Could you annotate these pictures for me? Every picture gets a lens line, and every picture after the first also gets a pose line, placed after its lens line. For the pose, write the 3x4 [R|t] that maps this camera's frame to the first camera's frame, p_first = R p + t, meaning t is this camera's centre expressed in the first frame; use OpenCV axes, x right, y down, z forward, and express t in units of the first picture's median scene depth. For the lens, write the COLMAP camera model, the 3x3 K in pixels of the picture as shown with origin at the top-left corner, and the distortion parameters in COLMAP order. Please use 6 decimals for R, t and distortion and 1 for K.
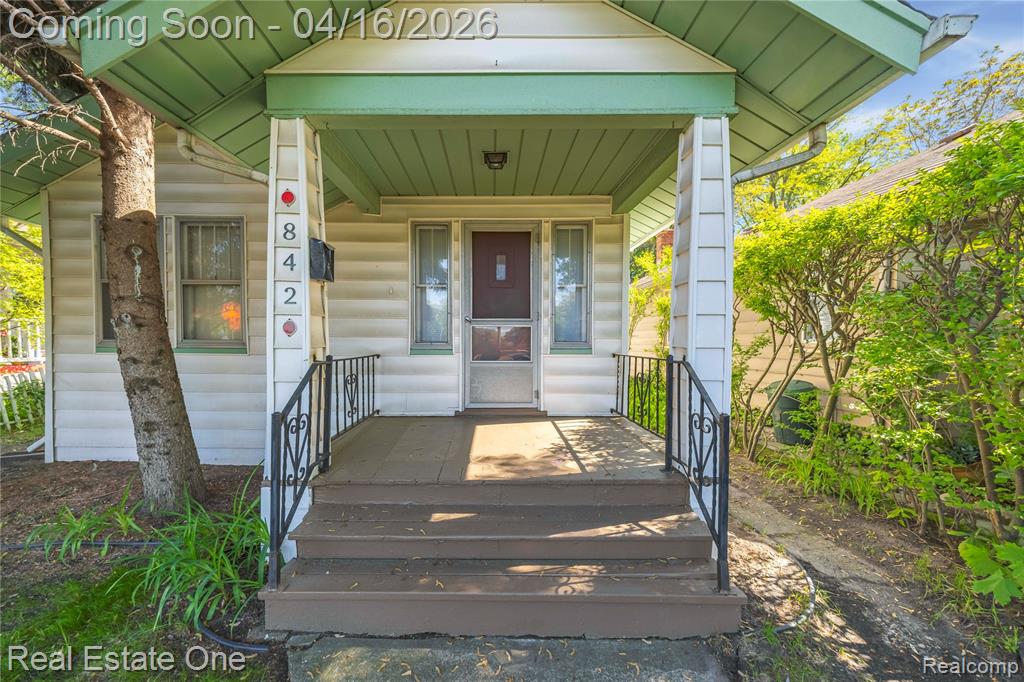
lens RADIAL K [[363.3, 0, 500.5], [0, 363.3, 360.0], [0, 0, 1]] dist [0.000439, 0.000027]
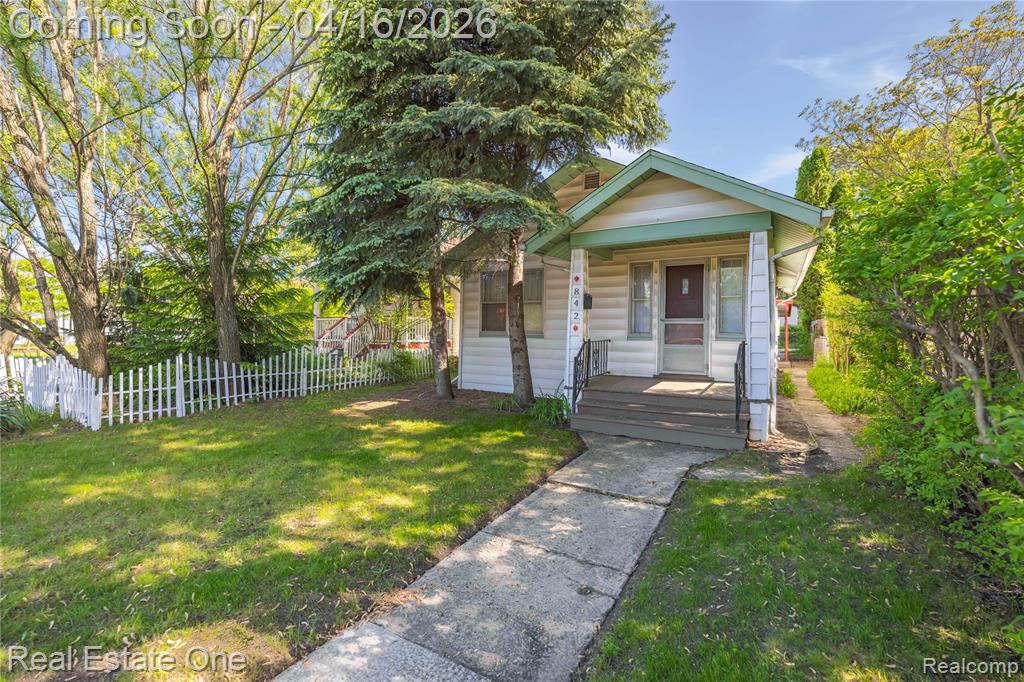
lens RADIAL K [[476.8, 0, 512.0], [0, 476.8, 341.0], [0, 0, 1]] dist [-0.002488, -0.000242]
pose [[0.860364, 0.014352, -0.509478, 0.441795], [-0.024468, 0.999614, -0.013160, 0.033690], [0.509092, 0.023788, 0.860383, -1.249722]]
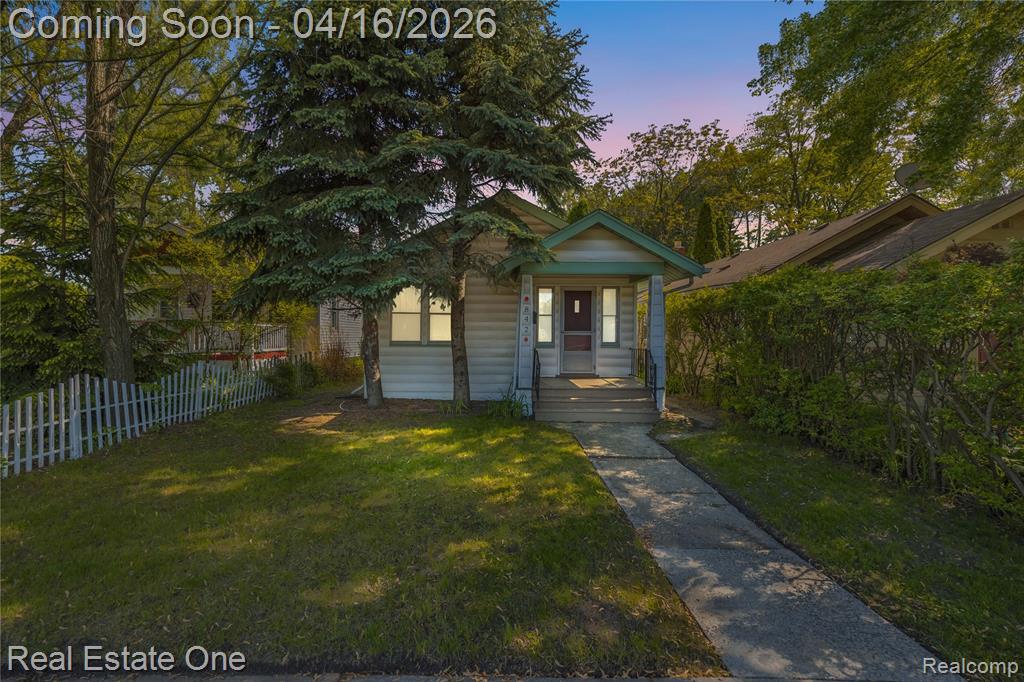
lens RADIAL K [[476.8, 0, 512.0], [0, 476.8, 341.0], [0, 0, 1]] dist [-0.002488, -0.000242]
pose [[0.999415, 0.005694, 0.033712, -0.487978], [-0.004798, 0.999634, -0.026608, 0.020205], [-0.033851, 0.026431, 0.999077, -1.817338]]
